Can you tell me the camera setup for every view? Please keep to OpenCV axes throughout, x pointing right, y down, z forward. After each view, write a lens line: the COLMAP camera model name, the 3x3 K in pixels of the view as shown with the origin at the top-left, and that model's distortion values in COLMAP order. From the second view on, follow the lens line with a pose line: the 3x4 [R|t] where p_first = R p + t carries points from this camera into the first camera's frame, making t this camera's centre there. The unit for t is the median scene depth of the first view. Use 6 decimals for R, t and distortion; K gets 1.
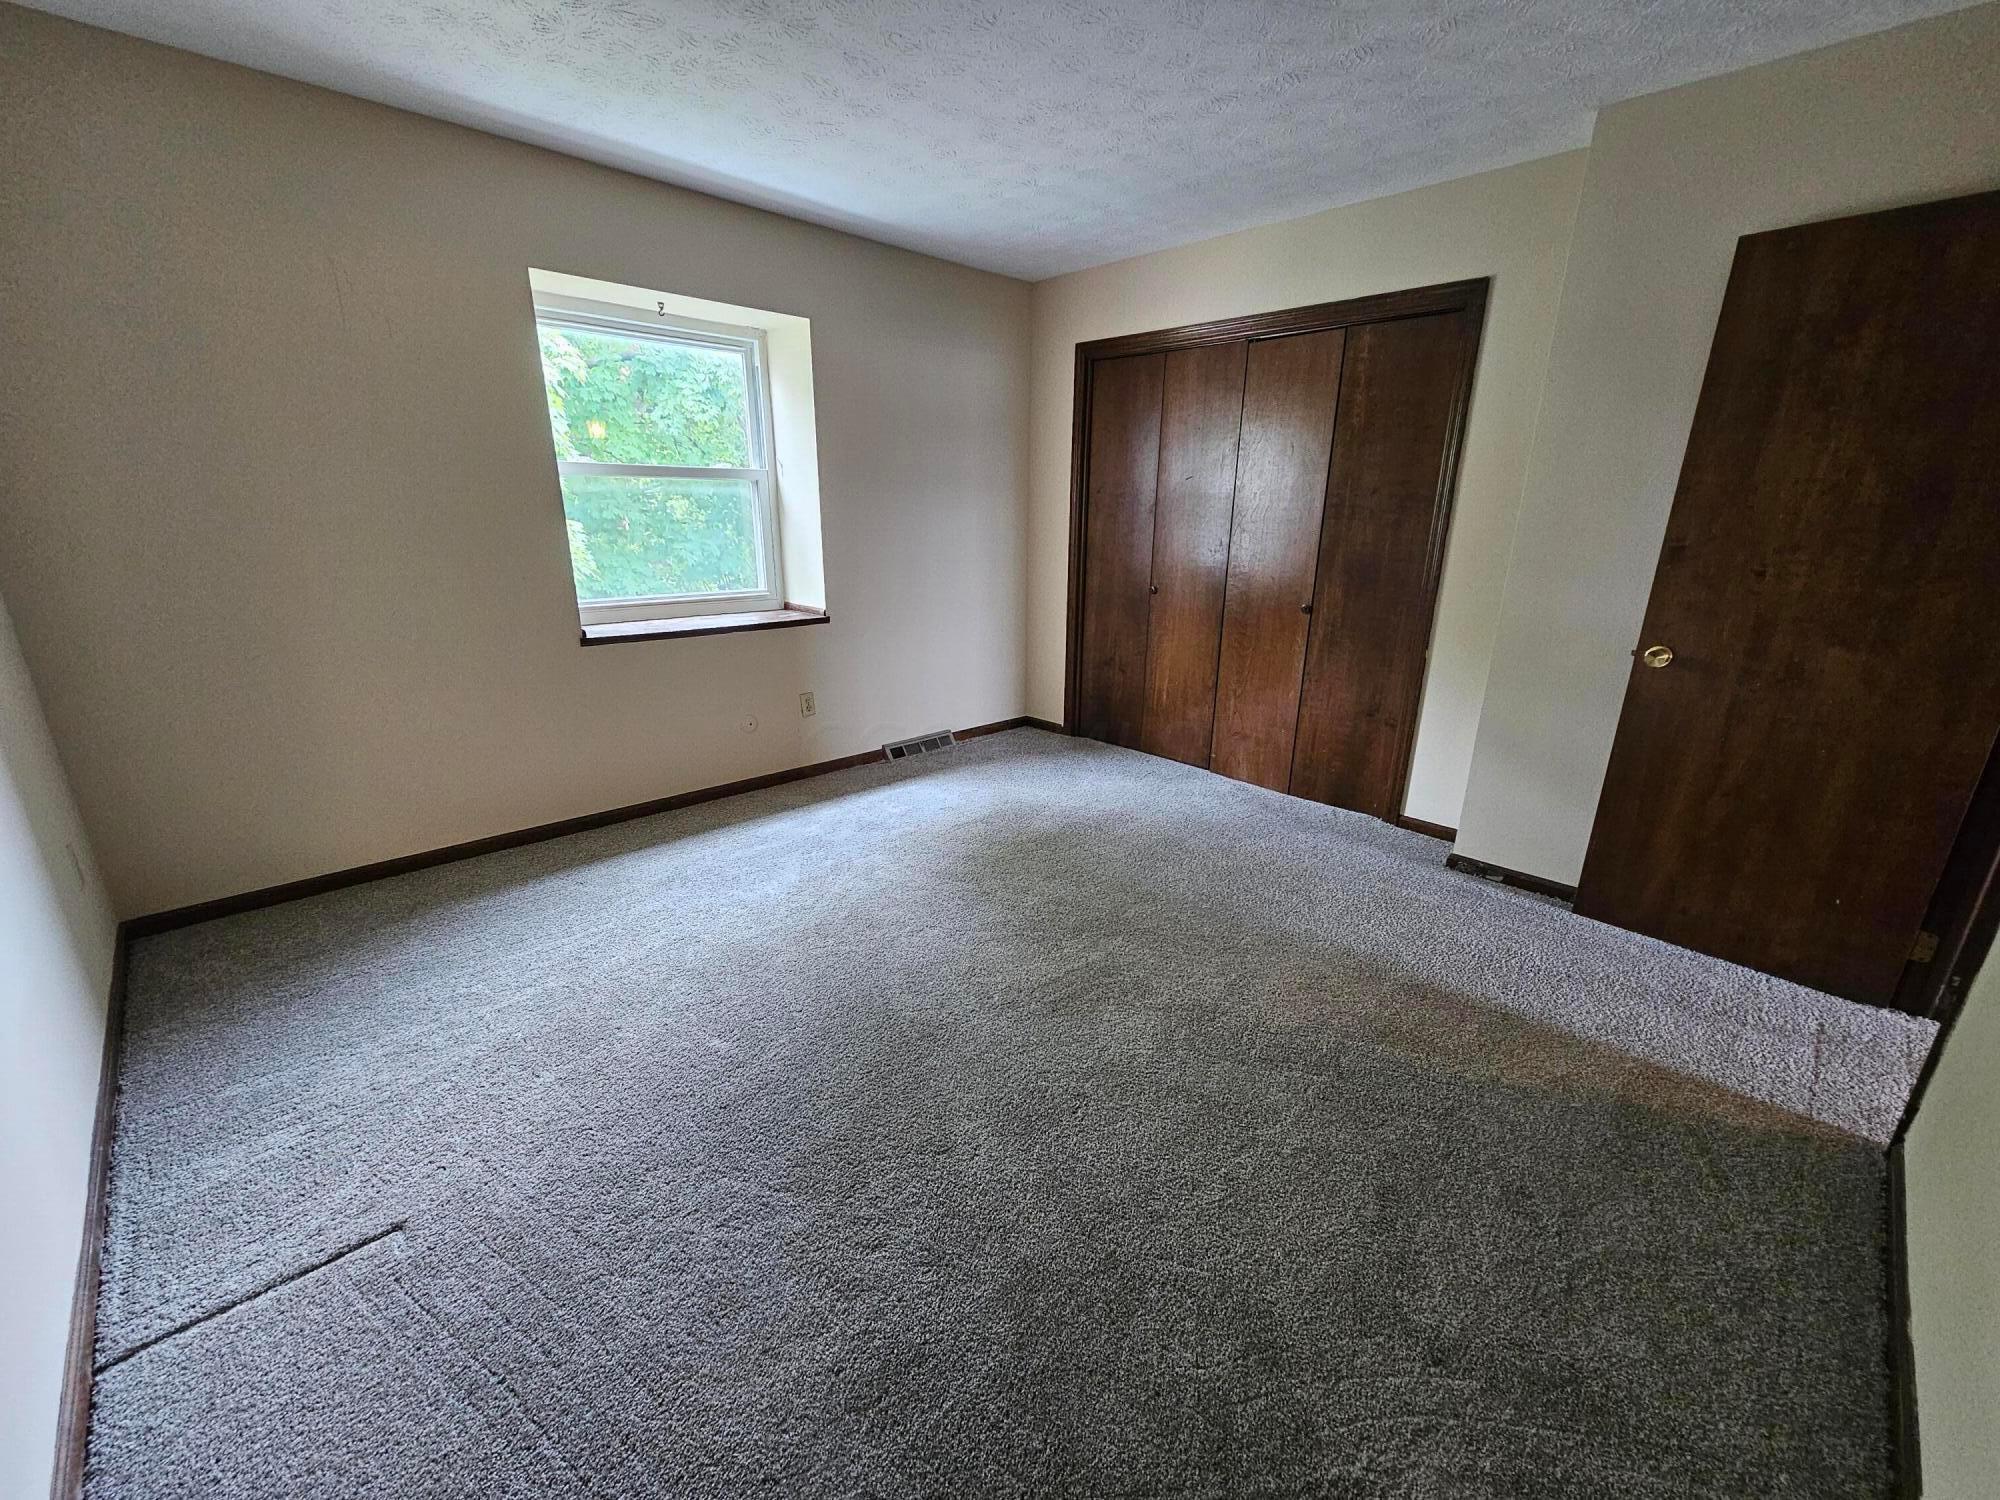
lens RADIAL K [[814.2, 0, 1015.0], [0, 814.2, 770.9], [0, 0, 1]] dist [-0.000804, 0.000009]
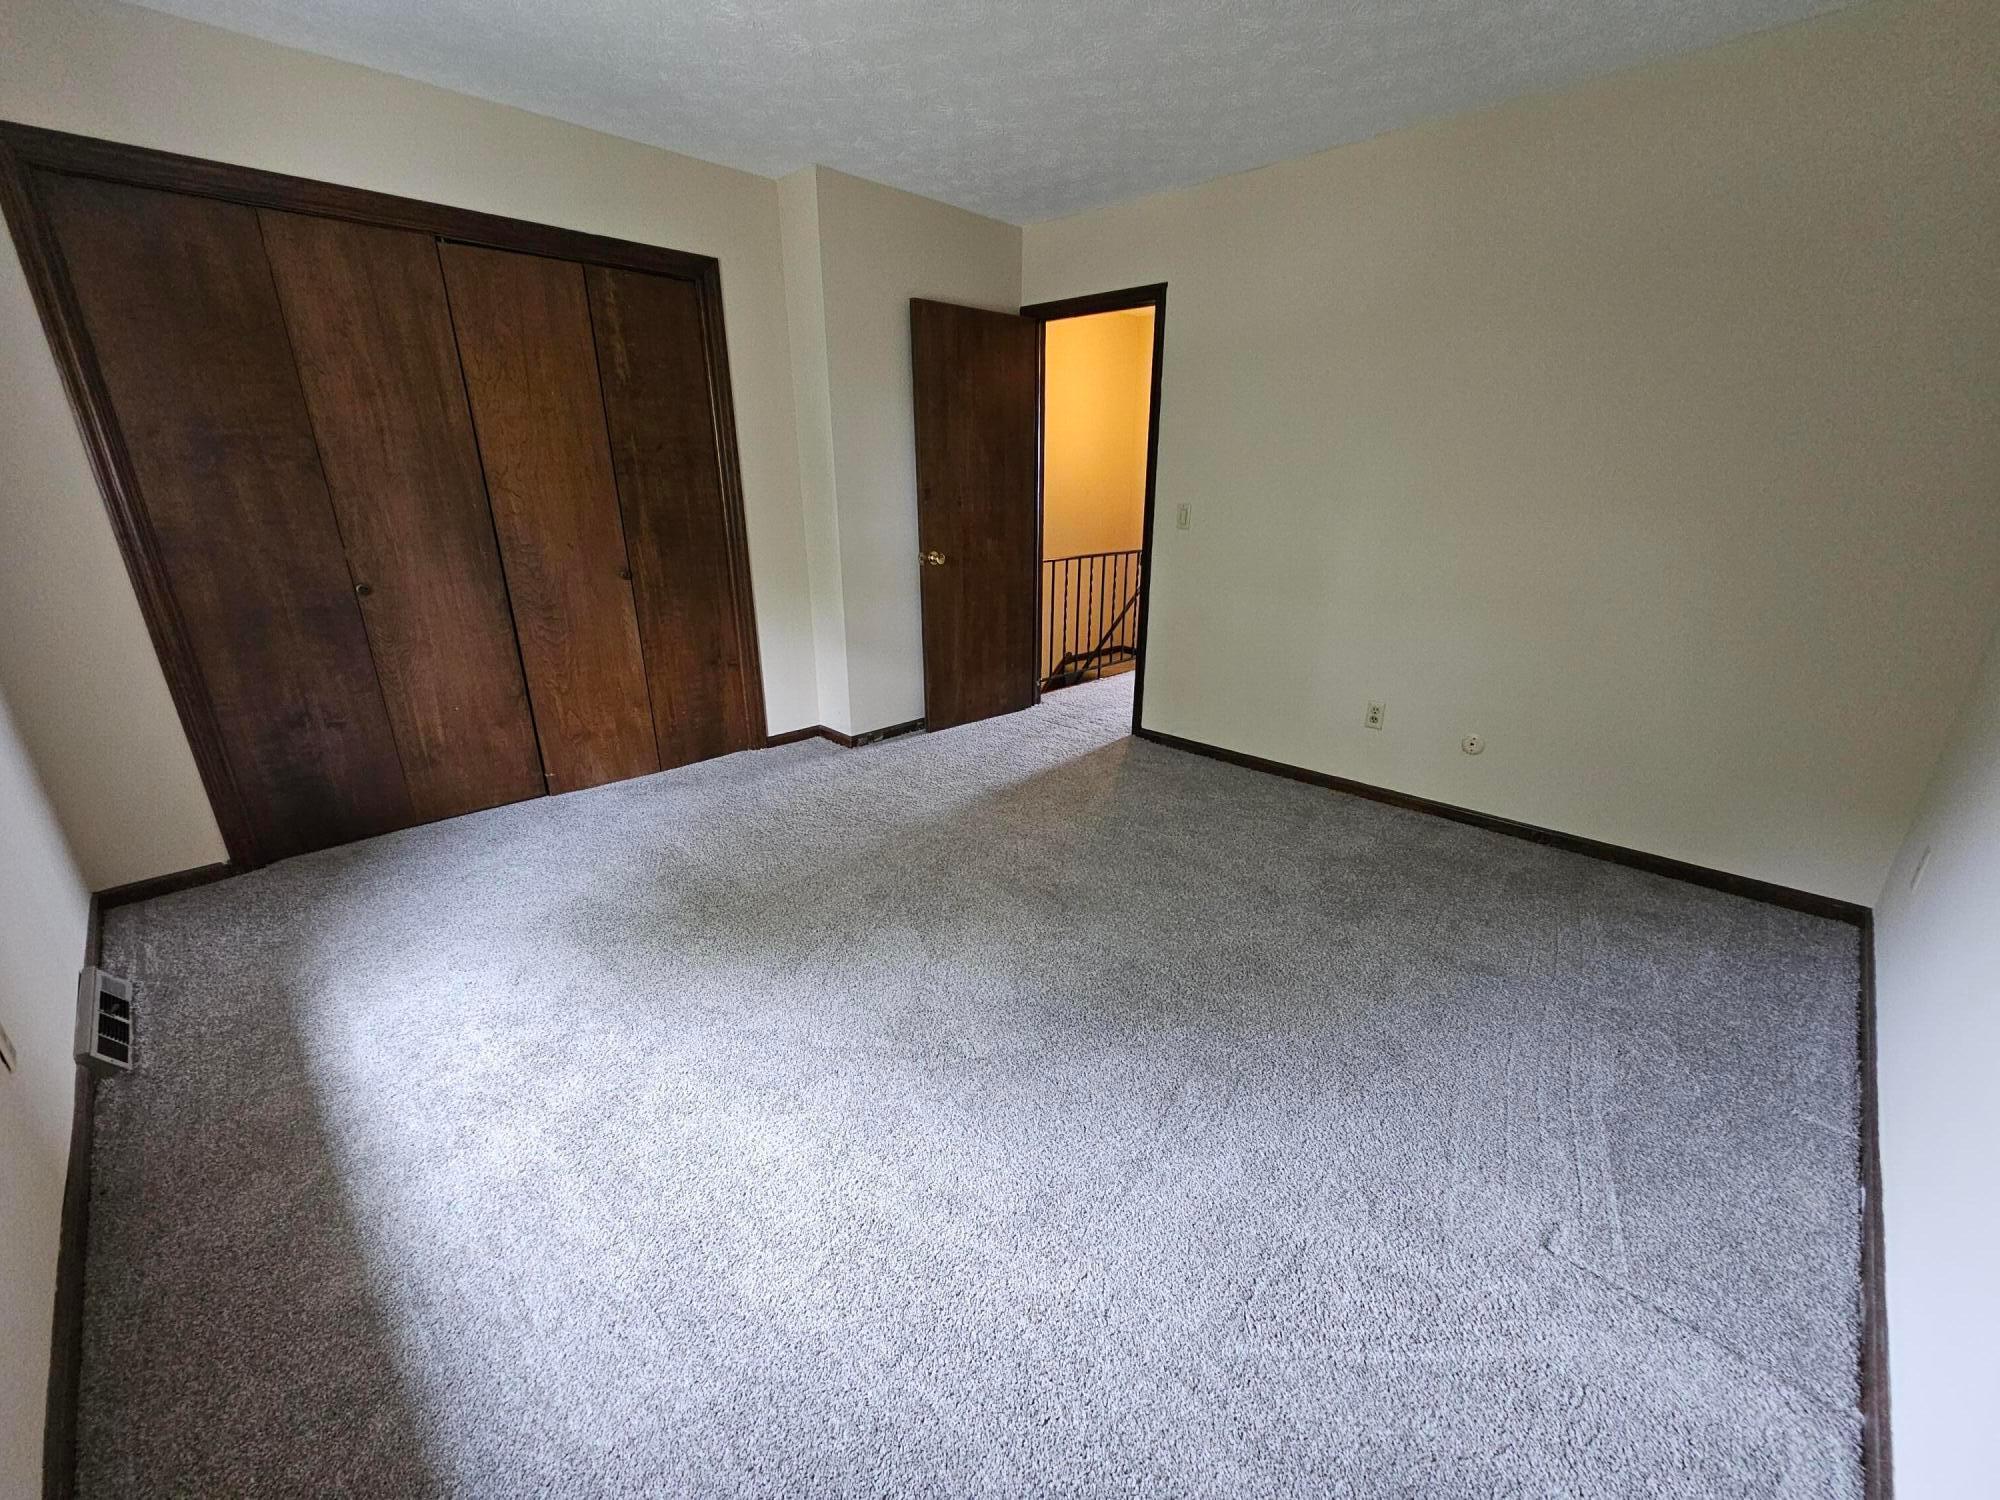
lens RADIAL K [[814.2, 0, 1015.0], [0, 814.2, 770.9], [0, 0, 1]] dist [-0.000804, 0.000009]
pose [[-0.023241, -0.356678, 0.933938, -0.610221], [0.298458, 0.889114, 0.346986, -0.193801], [-0.954140, 0.286805, 0.085789, 0.575569]]
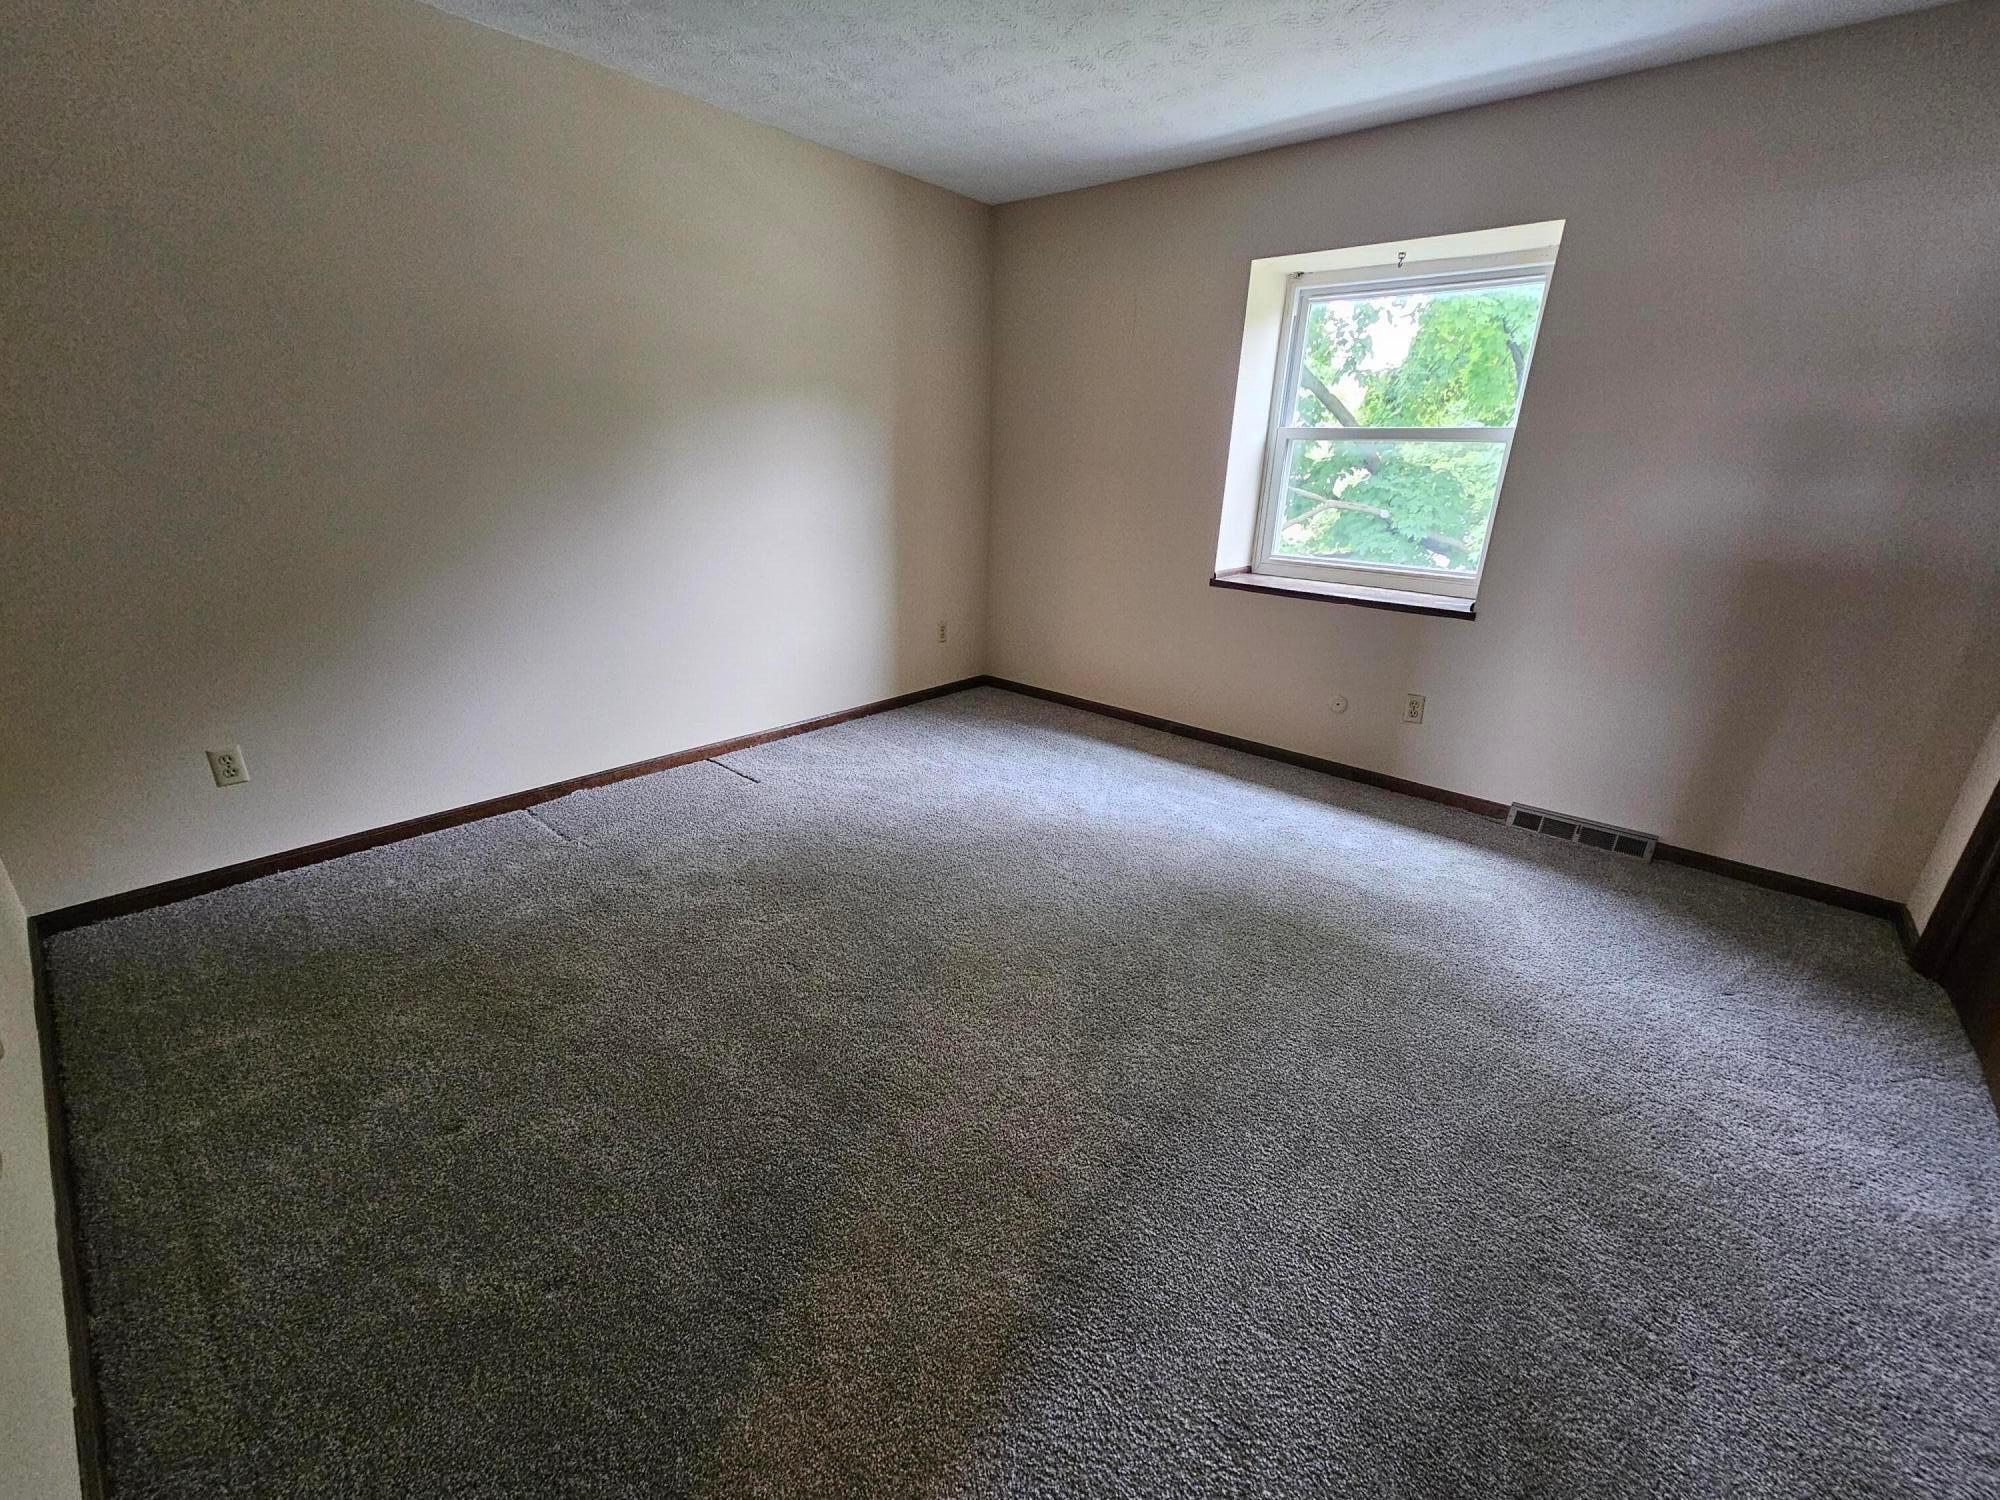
lens RADIAL K [[814.2, 0, 1015.0], [0, 814.2, 770.9], [0, 0, 1]] dist [-0.000804, 0.000009]
pose [[0.088318, 0.346530, -0.933872, 0.572054], [-0.332964, 0.893876, 0.300200, -0.153817], [0.938794, 0.284433, 0.194328, 0.514768]]
